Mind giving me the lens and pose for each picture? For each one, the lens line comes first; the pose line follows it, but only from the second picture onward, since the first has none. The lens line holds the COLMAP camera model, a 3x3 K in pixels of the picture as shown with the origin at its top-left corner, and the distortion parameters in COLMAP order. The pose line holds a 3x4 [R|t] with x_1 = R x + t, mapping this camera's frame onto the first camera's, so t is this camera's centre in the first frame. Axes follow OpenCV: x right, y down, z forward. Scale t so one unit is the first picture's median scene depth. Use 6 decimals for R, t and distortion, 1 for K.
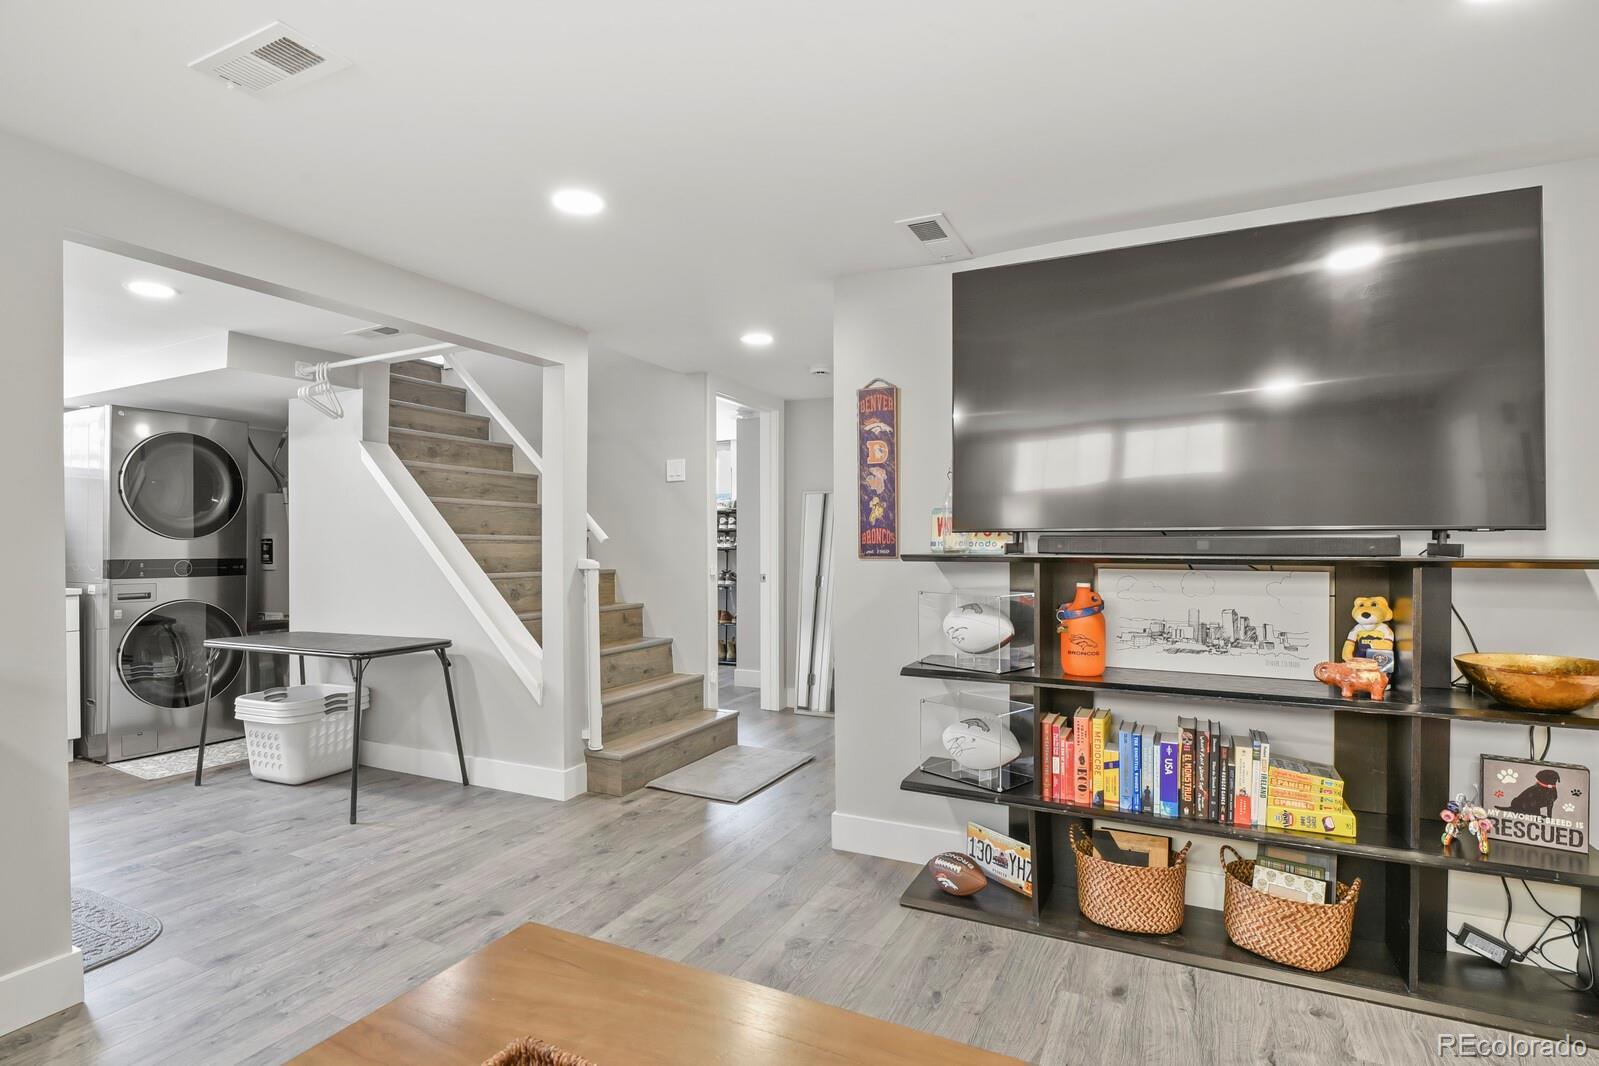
lens RADIAL K [[783.2, 0, 804.0], [0, 783.2, 538.2], [0, 0, 1]] dist [0.002150, -0.012347]
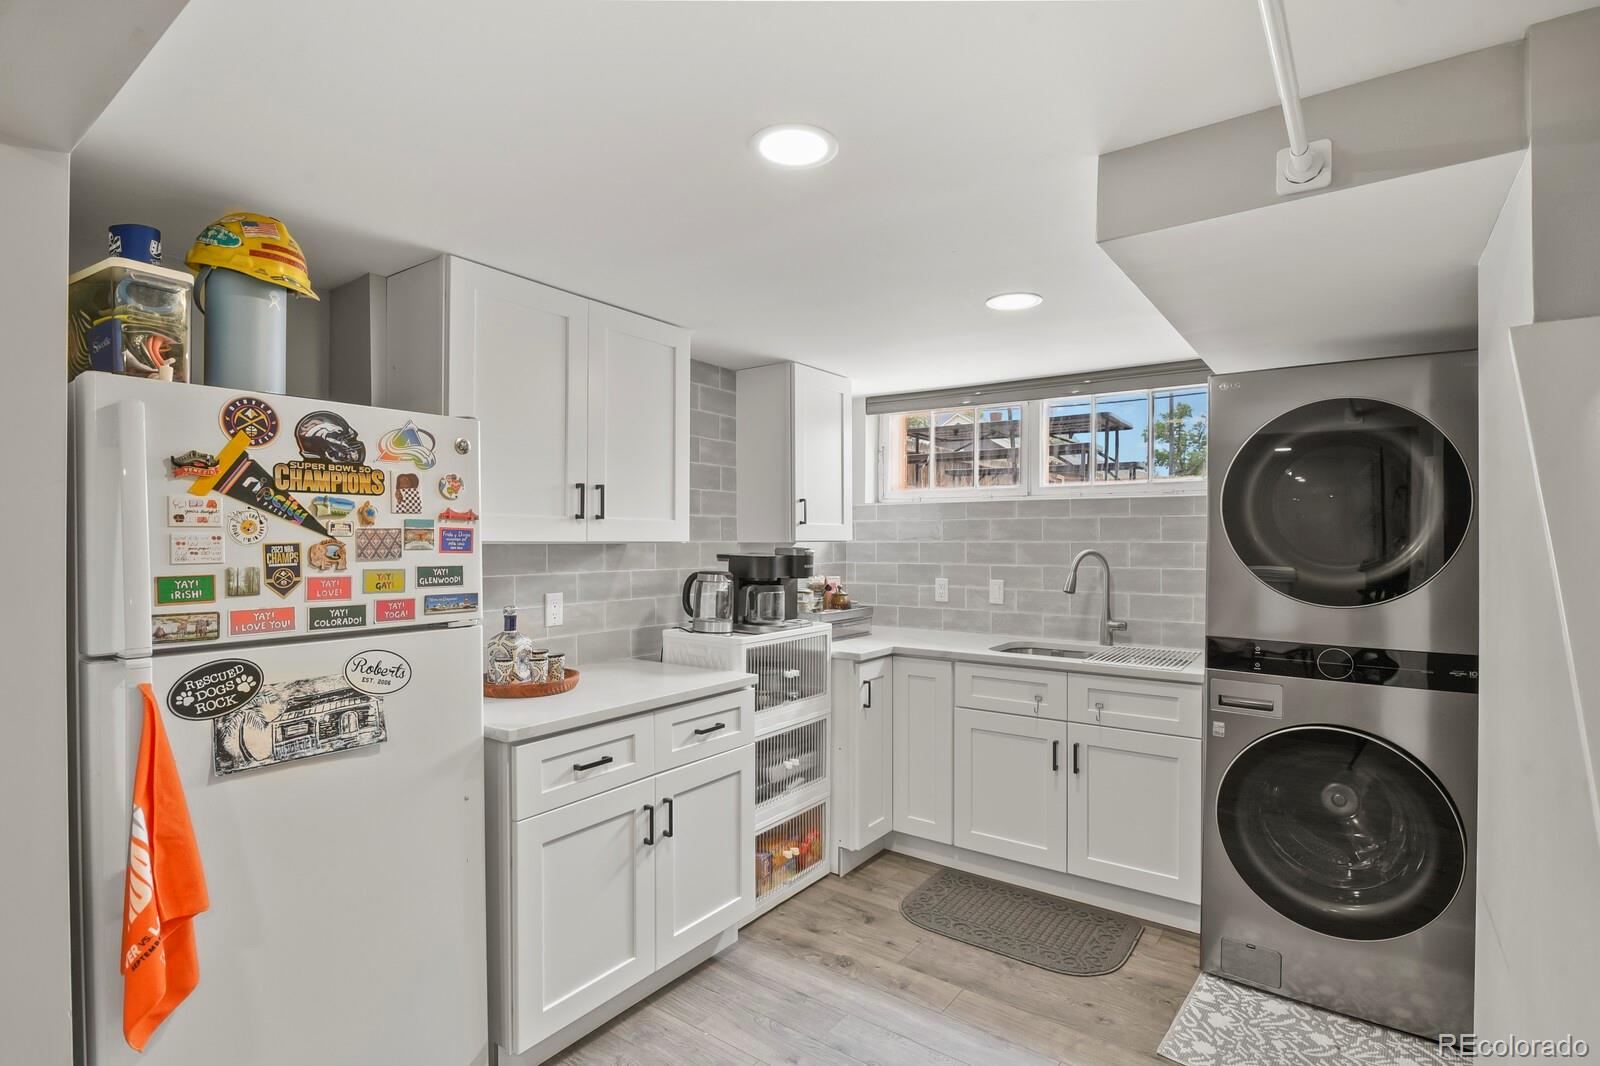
lens RADIAL K [[778.7, 0, 802.3], [0, 778.7, 540.4], [0, 0, 1]] dist [-0.004286, -0.013403]
pose [[-0.175234, 0.004011, -0.984519, -0.398568], [0.004307, 0.999985, 0.003307, -0.078199], [0.984517, -0.003661, -0.175248, 1.275579]]
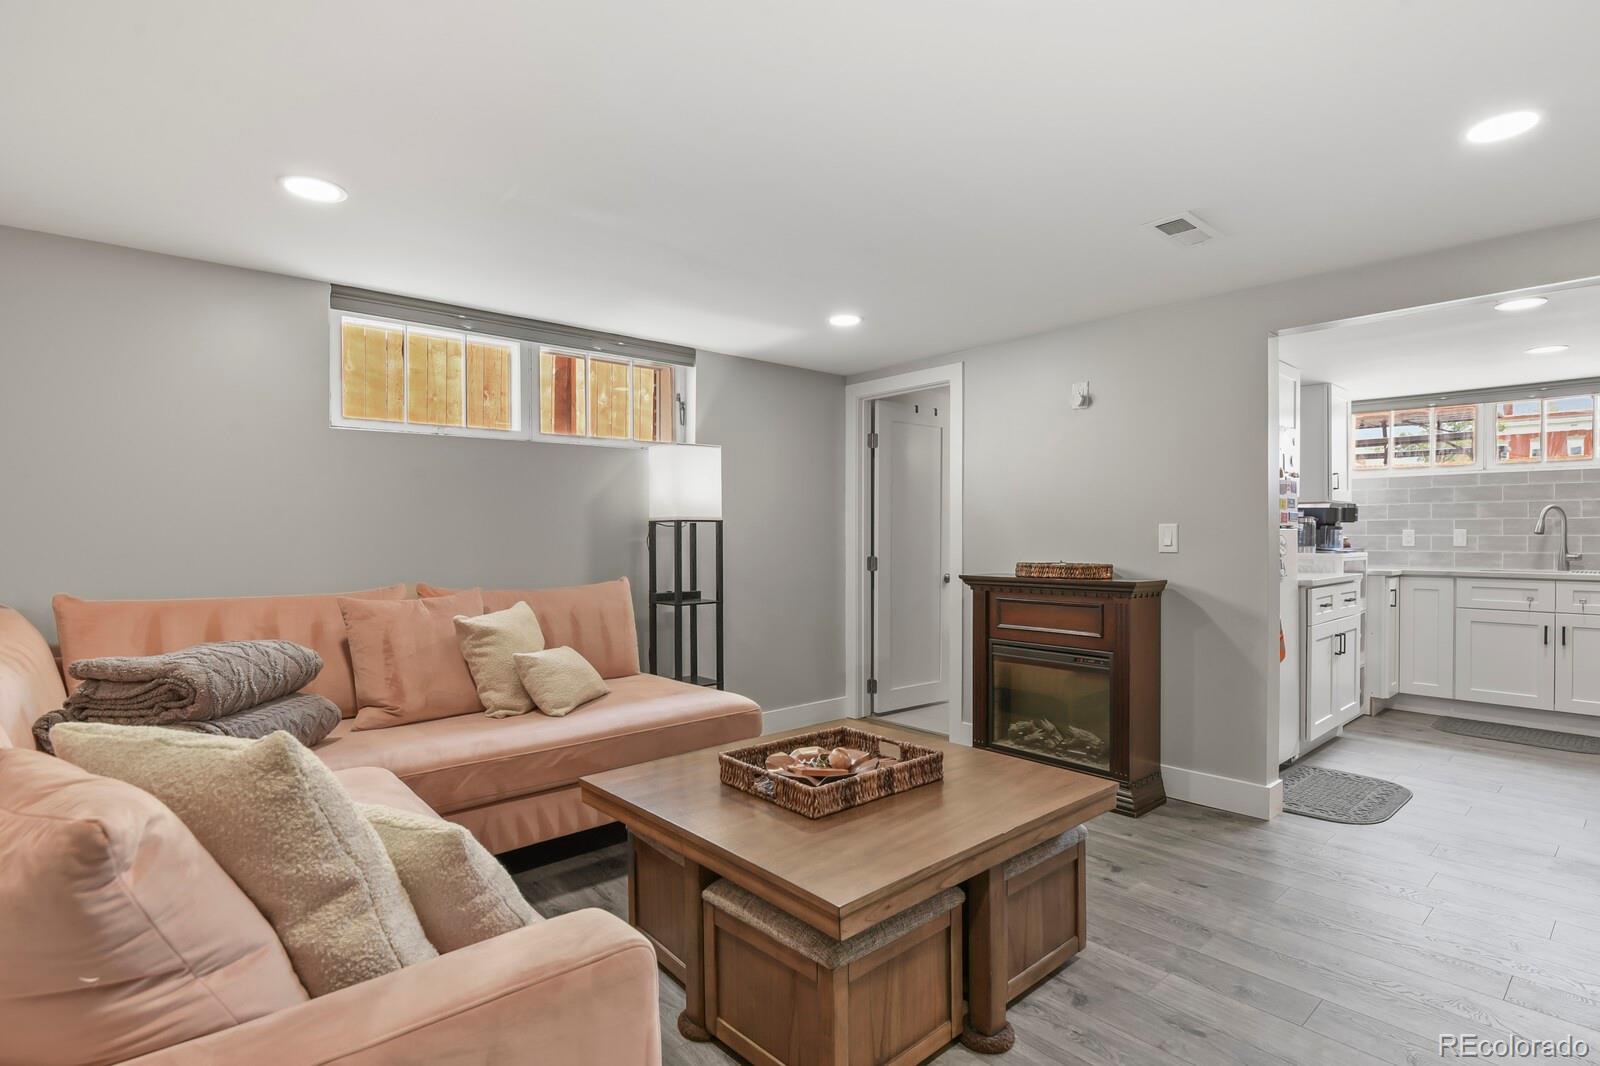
lens RADIAL K [[783.7, 0, 804.5], [0, 783.7, 538.2], [0, 0, 1]] dist [0.002150, -0.012347]
pose [[-0.383664, 0.006321, -0.923451, 0.678183], [0.003529, 0.999979, 0.005379, 0.007976], [0.923466, -0.001195, -0.383678, 0.567511]]
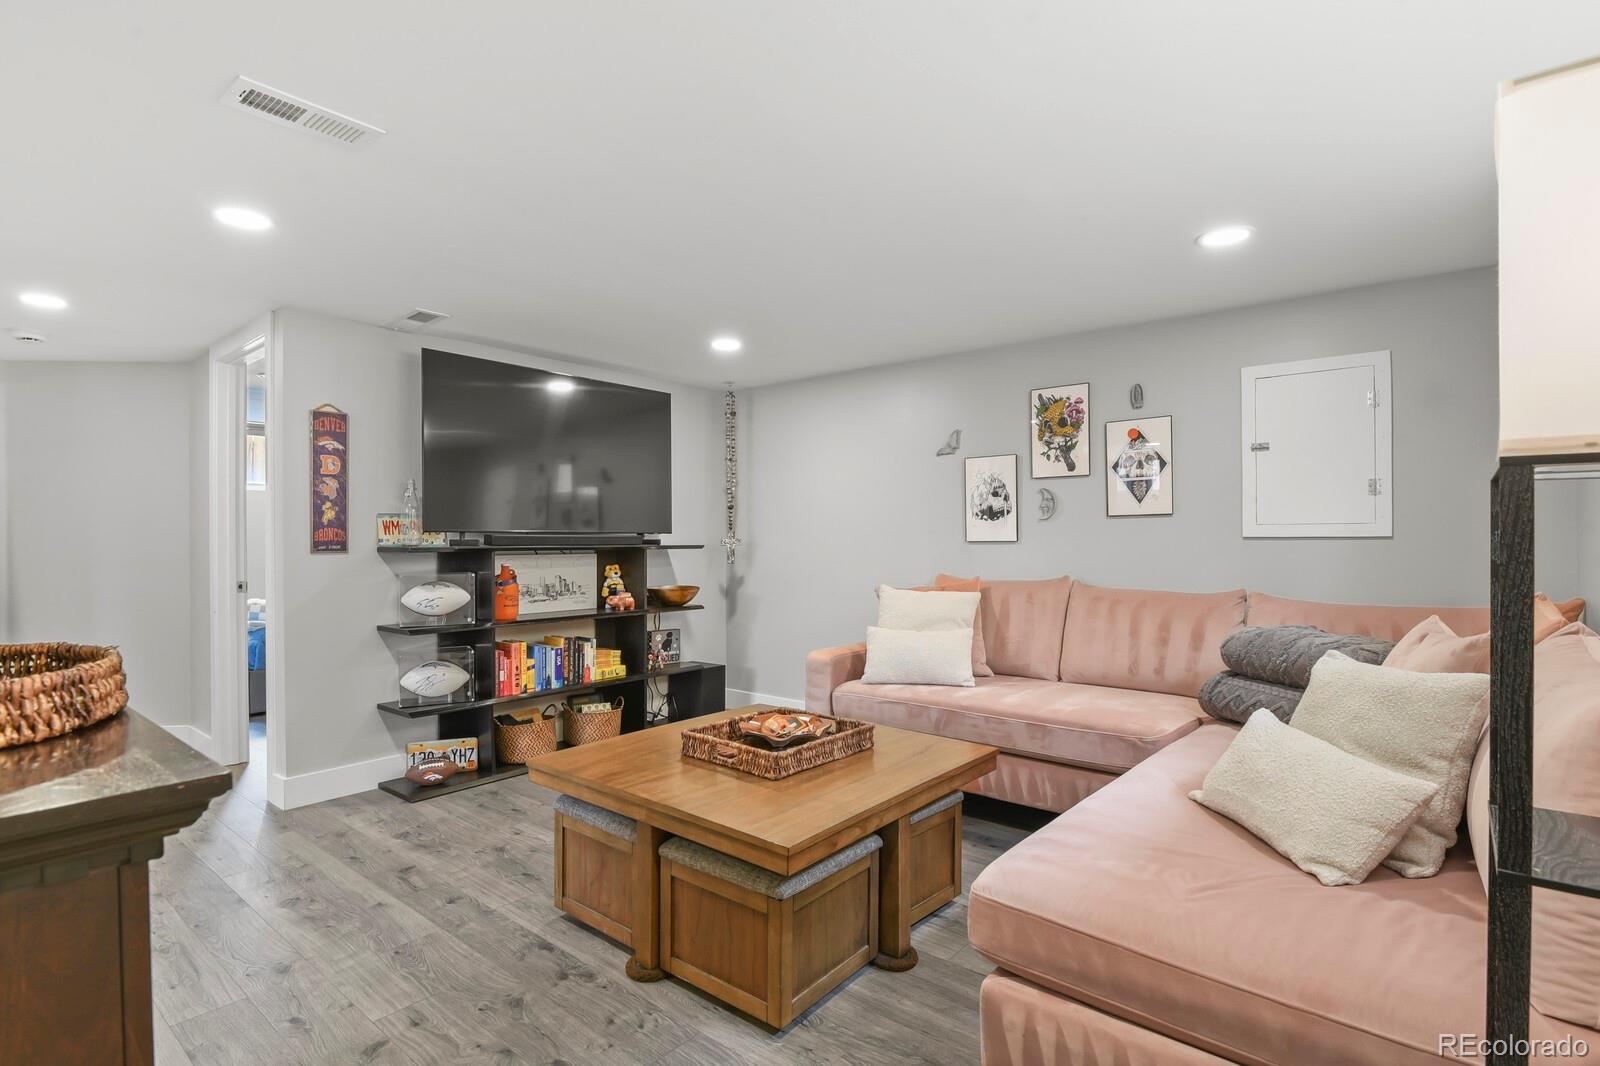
lens RADIAL K [[778.7, 0, 802.3], [0, 778.7, 540.4], [0, 0, 1]] dist [-0.004286, -0.013403]
pose [[0.236135, 0.002498, 0.971717, -0.998749], [0.006413, 0.999971, -0.004128, 0.018211], [-0.971699, 0.007206, 0.236112, 0.010646]]
